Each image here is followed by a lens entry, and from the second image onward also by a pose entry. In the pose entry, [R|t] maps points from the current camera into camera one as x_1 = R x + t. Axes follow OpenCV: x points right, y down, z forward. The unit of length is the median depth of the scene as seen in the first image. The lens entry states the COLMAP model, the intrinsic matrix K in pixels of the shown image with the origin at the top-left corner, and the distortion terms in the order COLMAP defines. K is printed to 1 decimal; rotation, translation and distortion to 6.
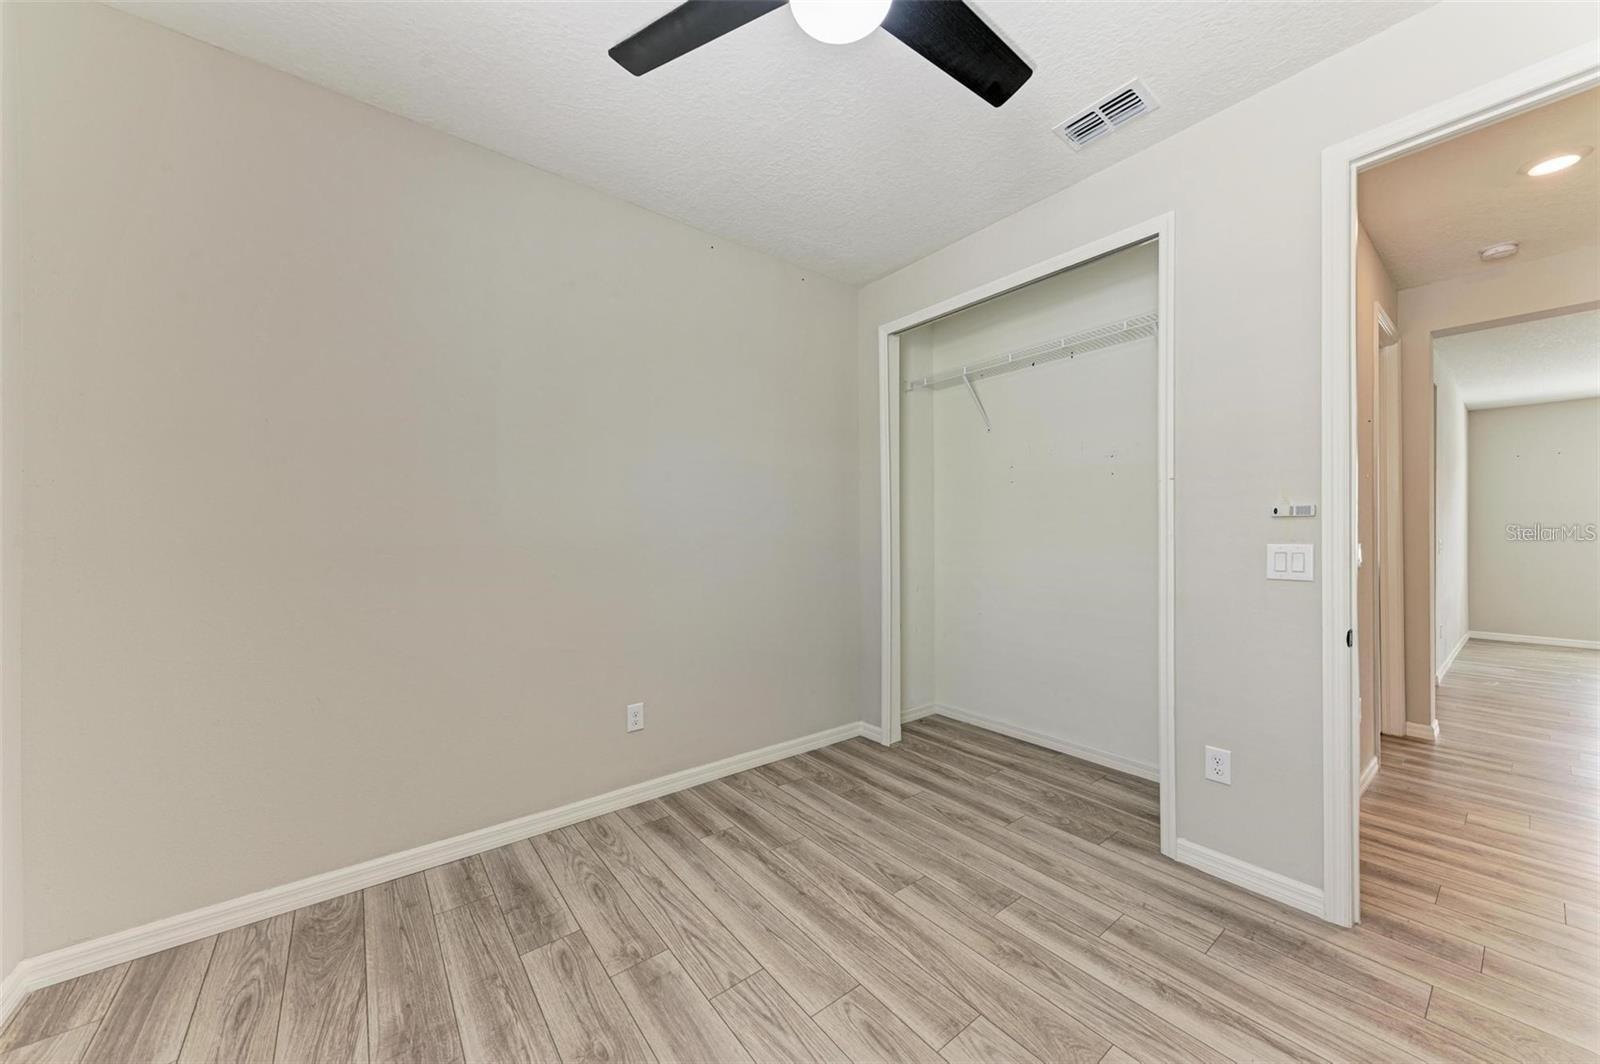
lens RADIAL K [[573.2, 0, 802.2], [0, 573.2, 530.3], [0, 0, 1]] dist [-0.003317, -0.000359]
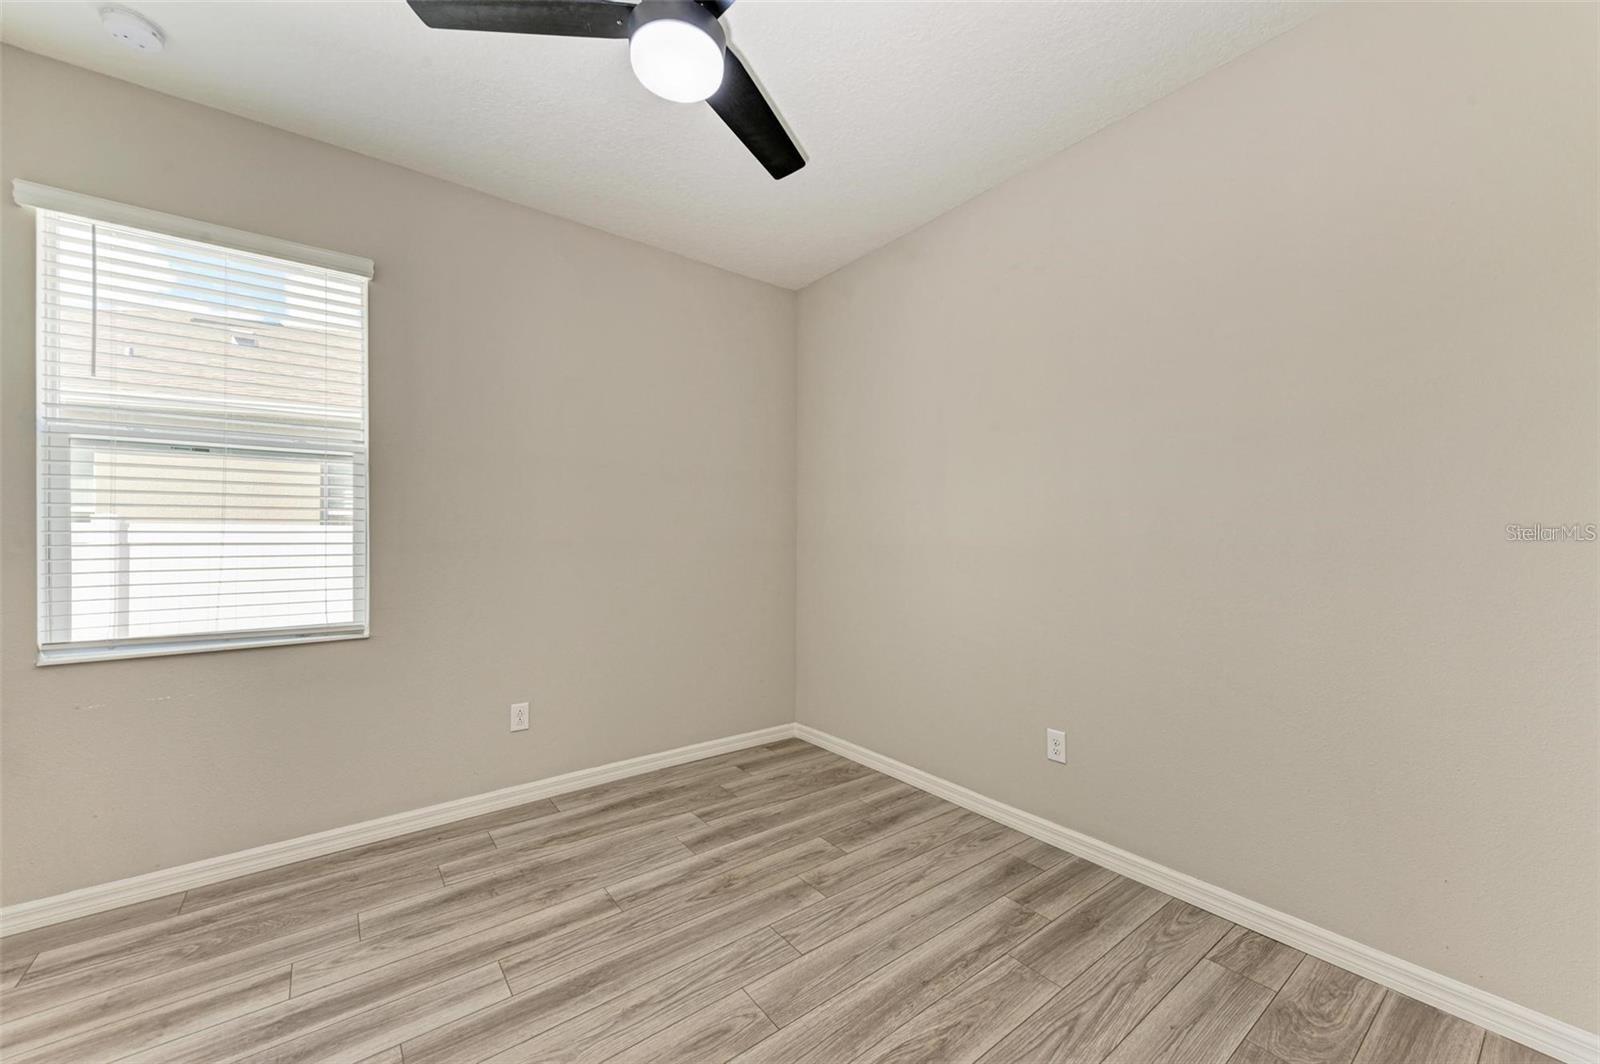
lens RADIAL K [[617.2, 0, 801.5], [0, 617.2, 533.0], [0, 0, 1]] dist [0.000946, -0.000143]
pose [[-0.018934, -0.000644, -0.999821, 0.833070], [0.005145, 0.999986, -0.000741, 0.003550], [0.999808, -0.005158, -0.018930, 0.813118]]
